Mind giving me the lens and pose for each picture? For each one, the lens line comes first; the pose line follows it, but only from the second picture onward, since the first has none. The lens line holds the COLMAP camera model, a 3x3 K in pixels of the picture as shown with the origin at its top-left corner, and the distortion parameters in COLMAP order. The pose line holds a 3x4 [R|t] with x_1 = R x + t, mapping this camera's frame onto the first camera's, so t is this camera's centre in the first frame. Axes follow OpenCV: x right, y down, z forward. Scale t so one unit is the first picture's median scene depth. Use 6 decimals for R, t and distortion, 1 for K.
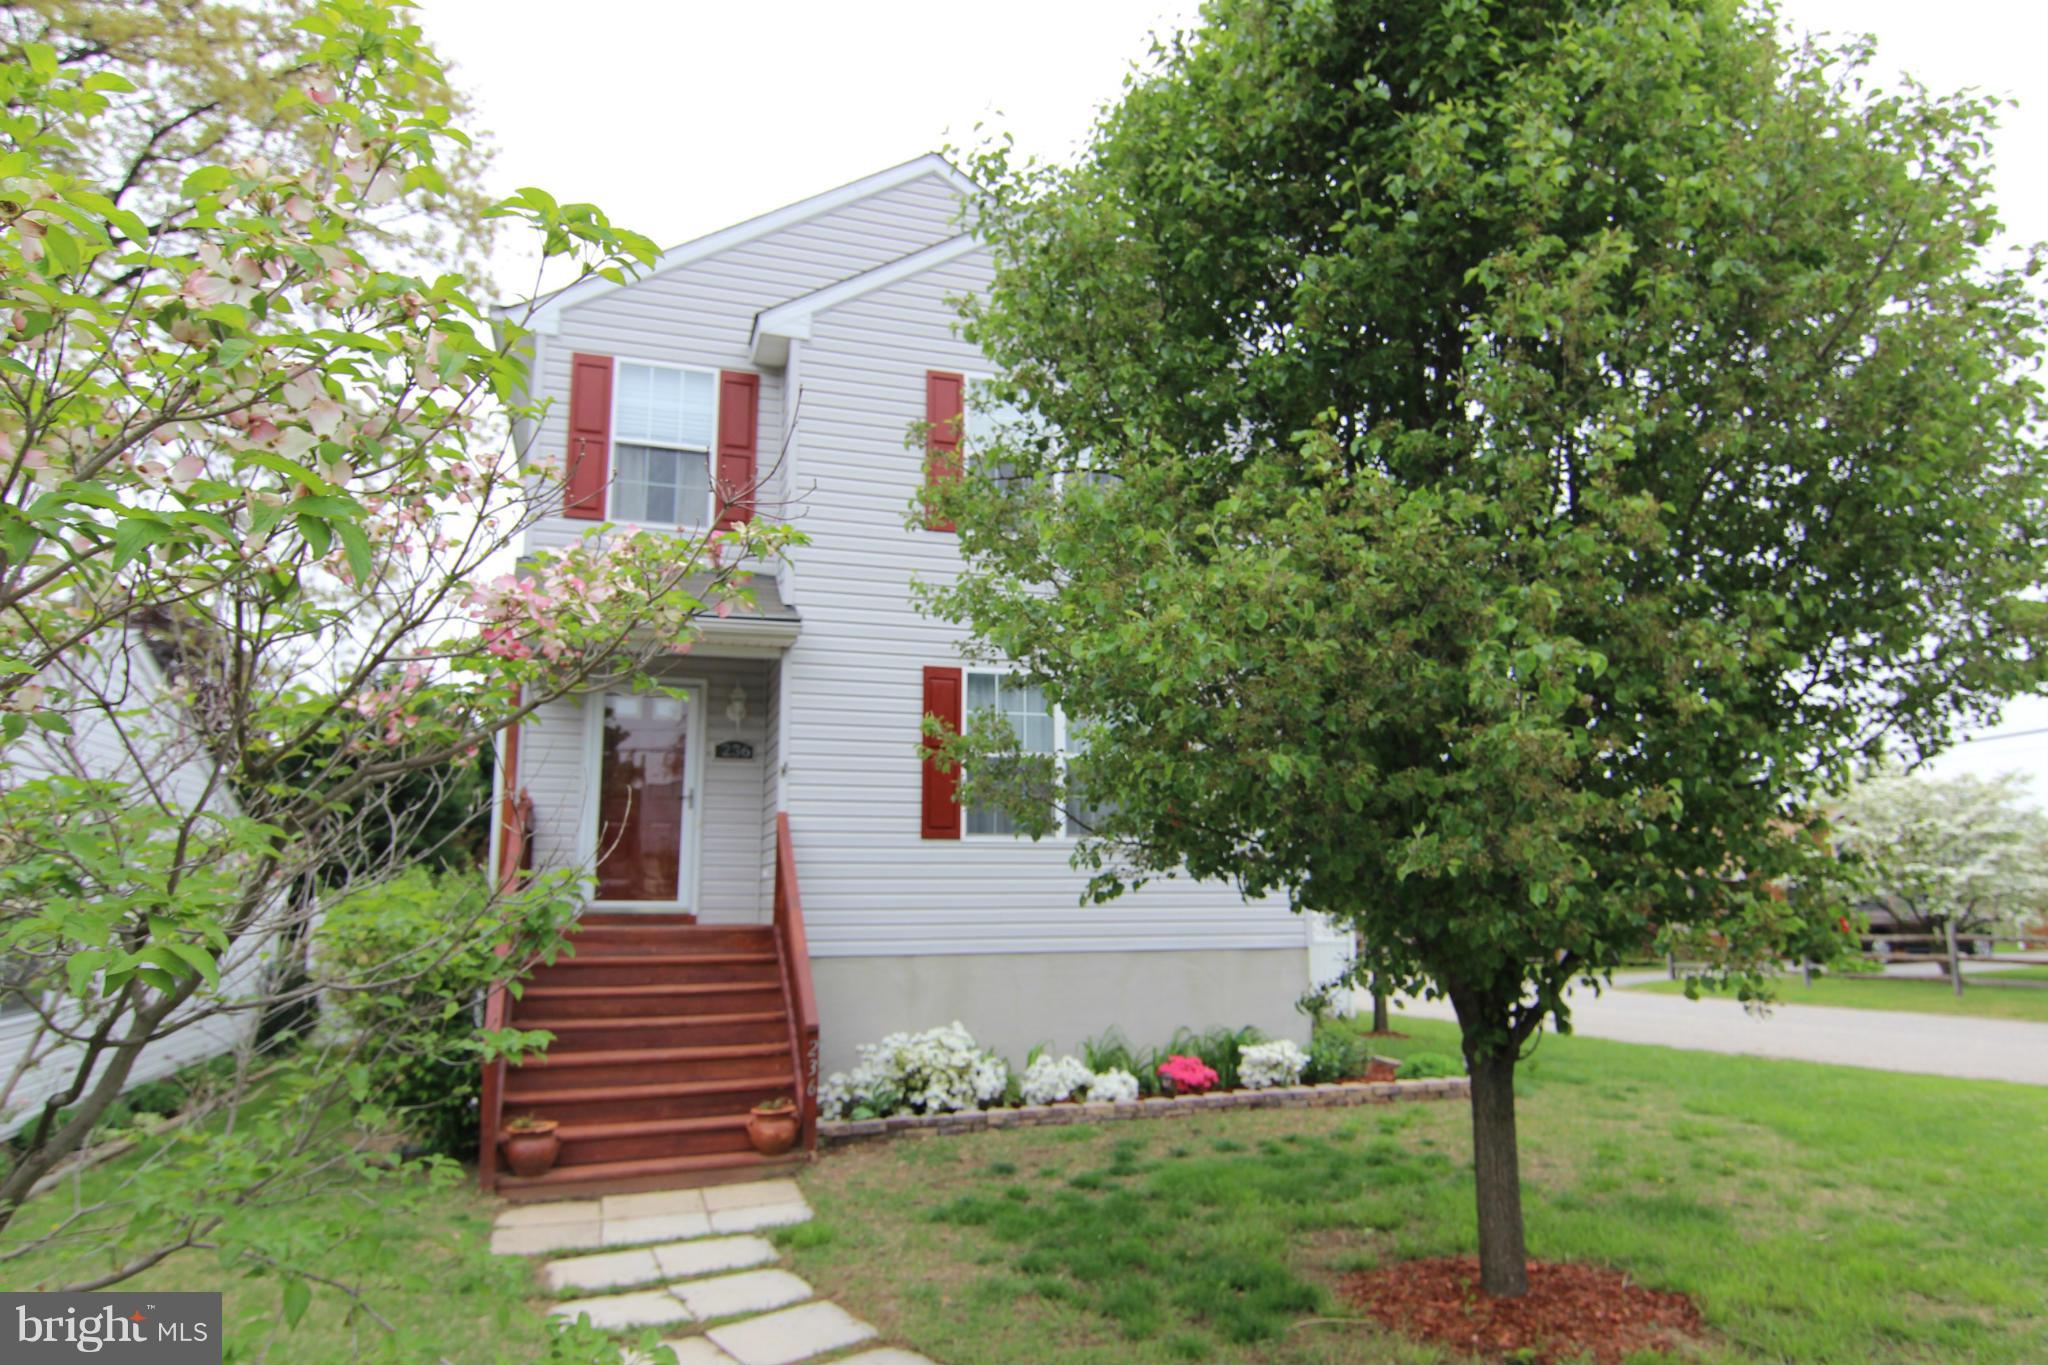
lens RADIAL K [[1255.8, 0, 1021.4], [0, 1255.8, 686.7], [0, 0, 1]] dist [0.009480, 0.000055]
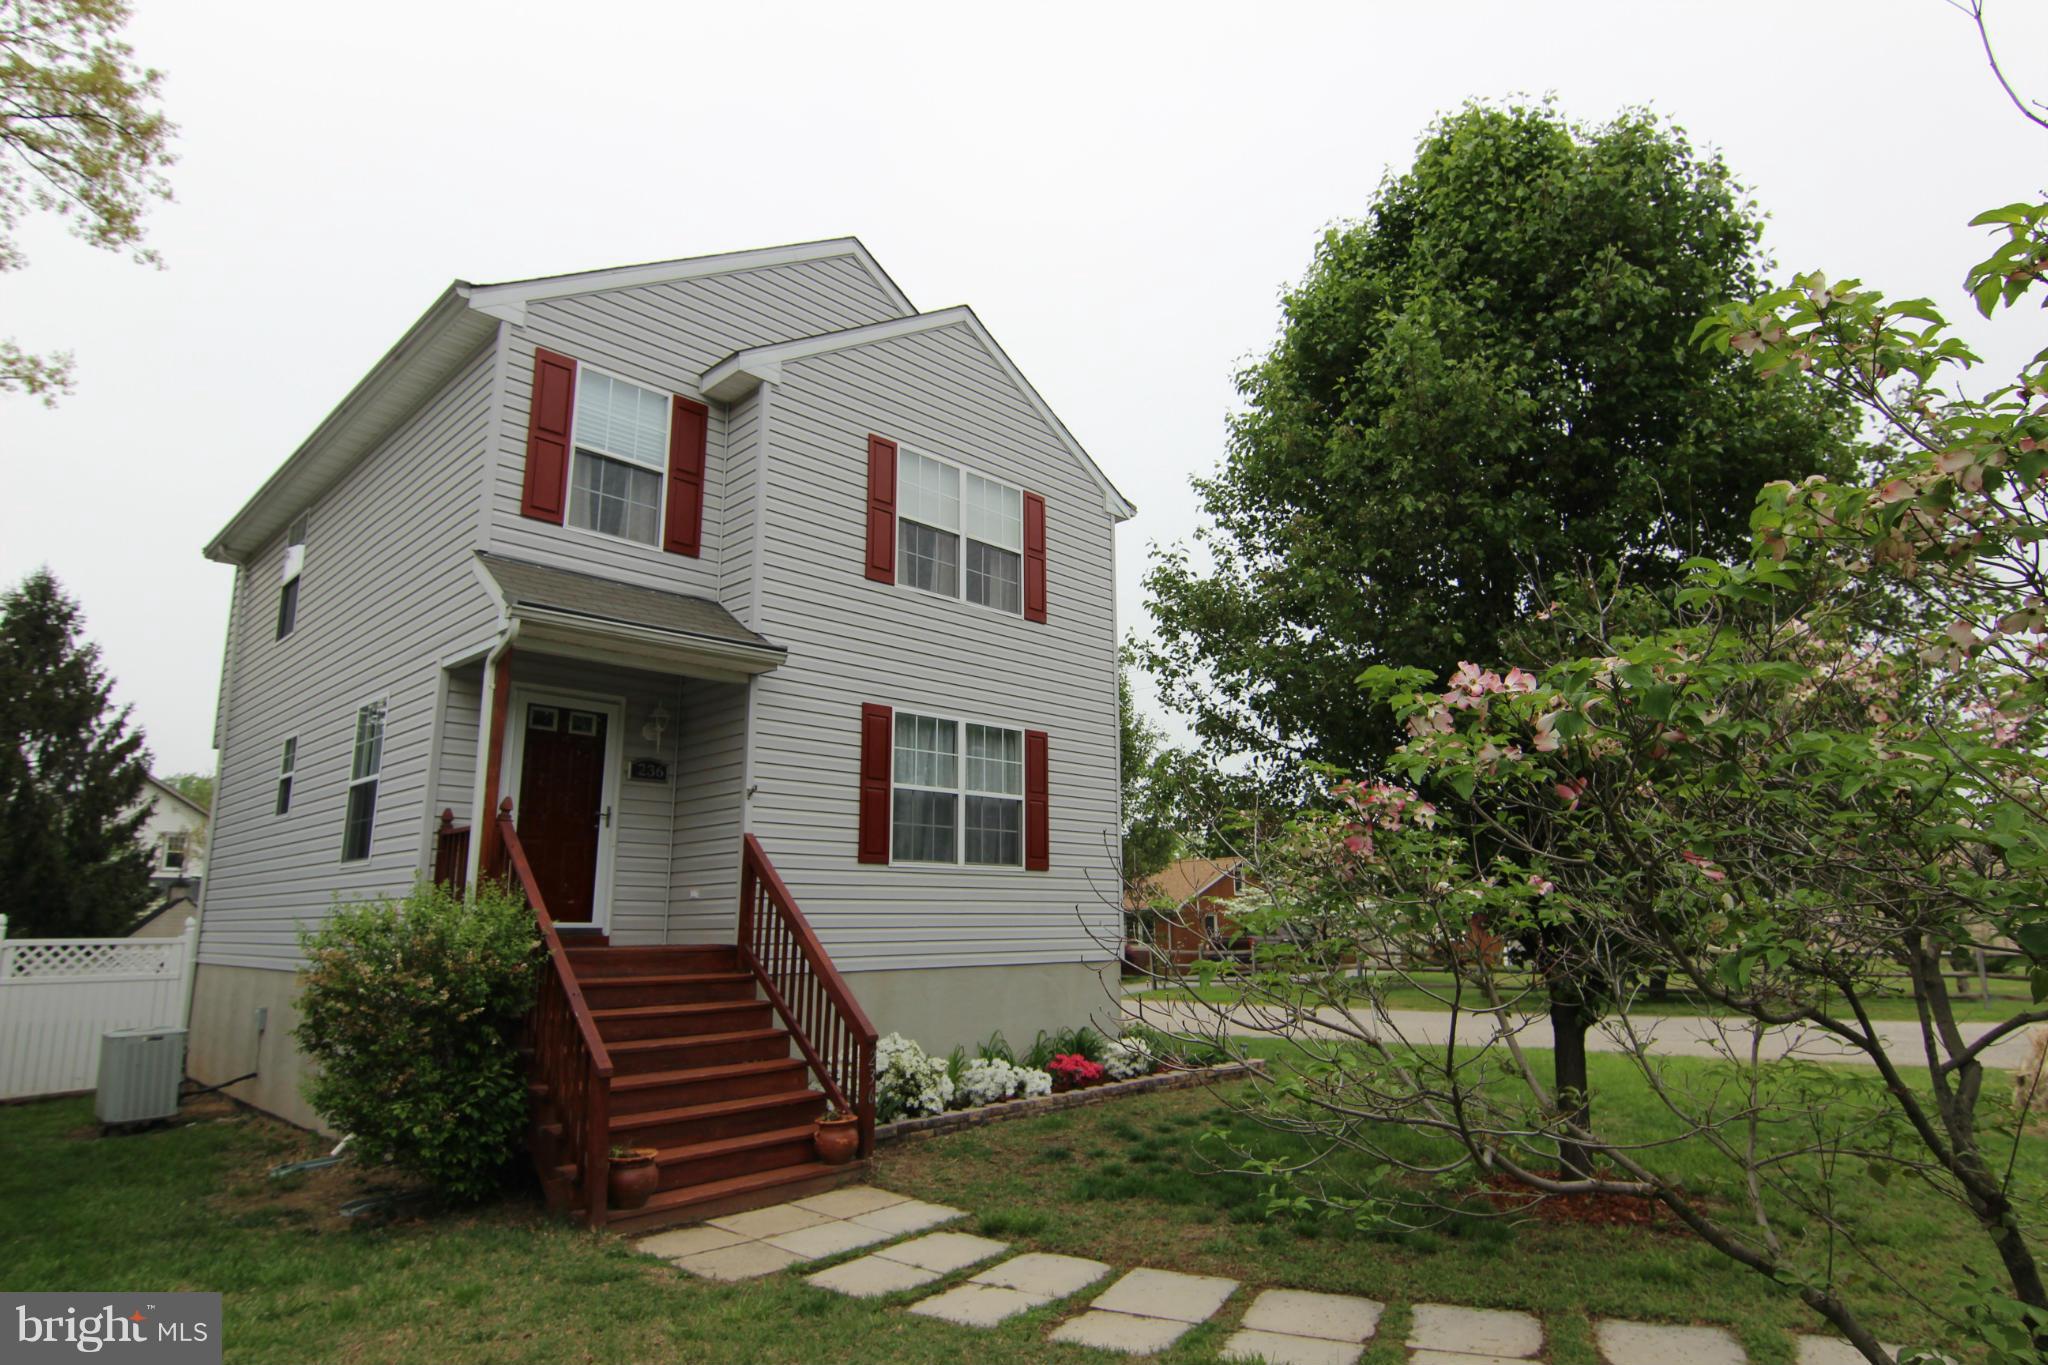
lens RADIAL K [[1124.2, 0, 1033.3], [0, 1124.2, 688.6], [0, 0, 1]] dist [-0.003397, 0.000019]
pose [[0.891879, 0.090604, 0.443107, -0.377918], [-0.070708, 0.995614, -0.061258, 0.020294], [-0.446714, 0.023304, 0.894374, 0.067225]]
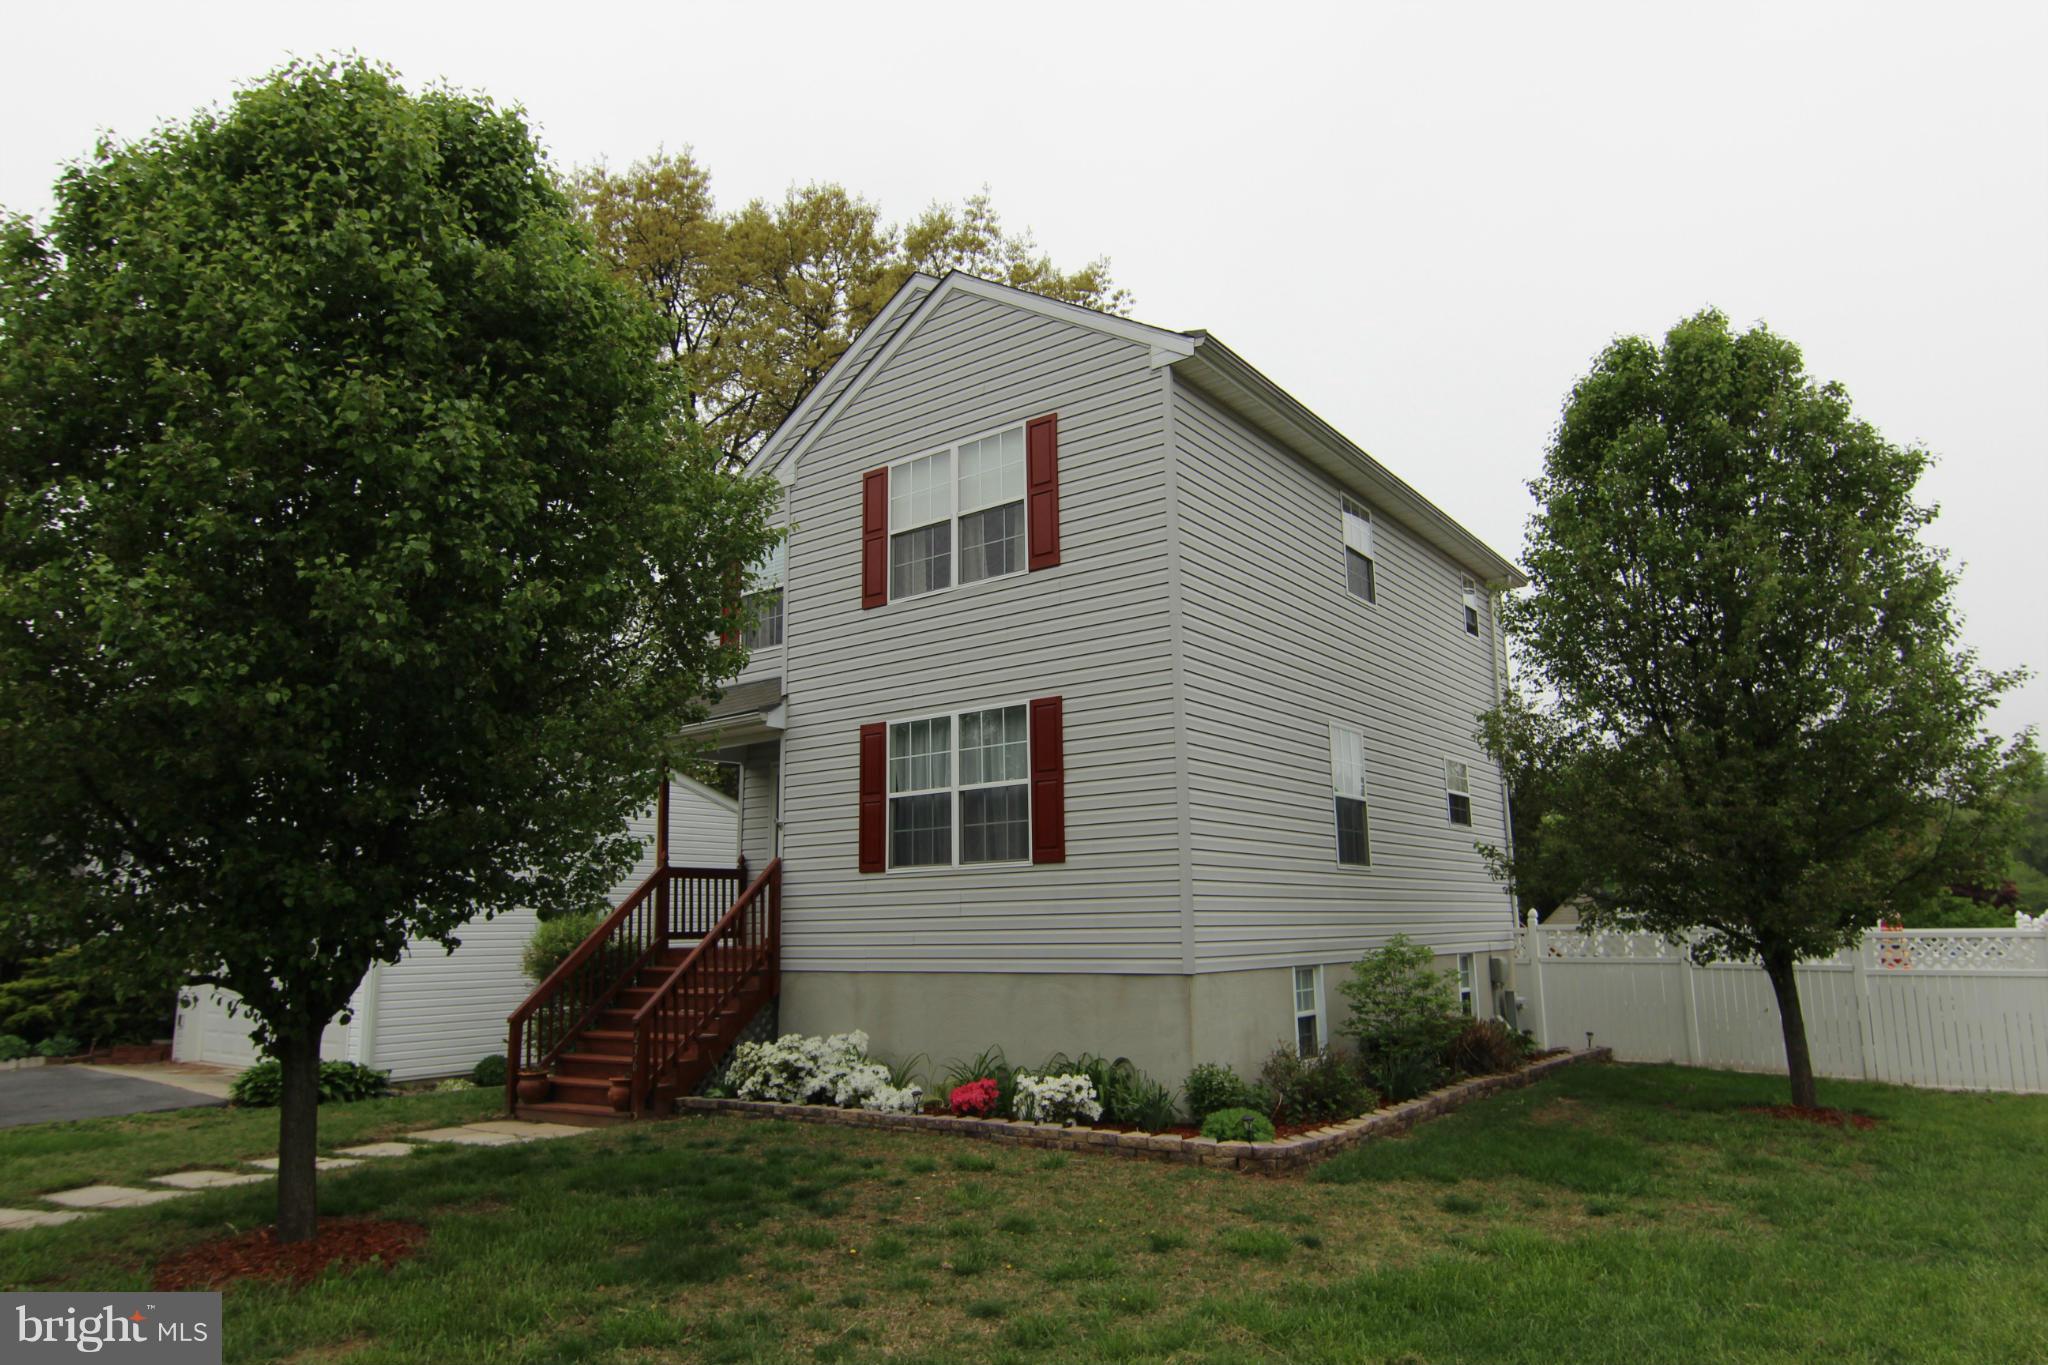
lens RADIAL K [[1255.8, 0, 1027.3], [0, 1255.8, 674.9], [0, 0, 1]] dist [0.009480, 0.000055]
pose [[0.564913, -0.166198, -0.808240, 0.976128], [0.152189, 0.983687, -0.095904, 0.073461], [0.810994, -0.068828, 0.580991, 0.444848]]
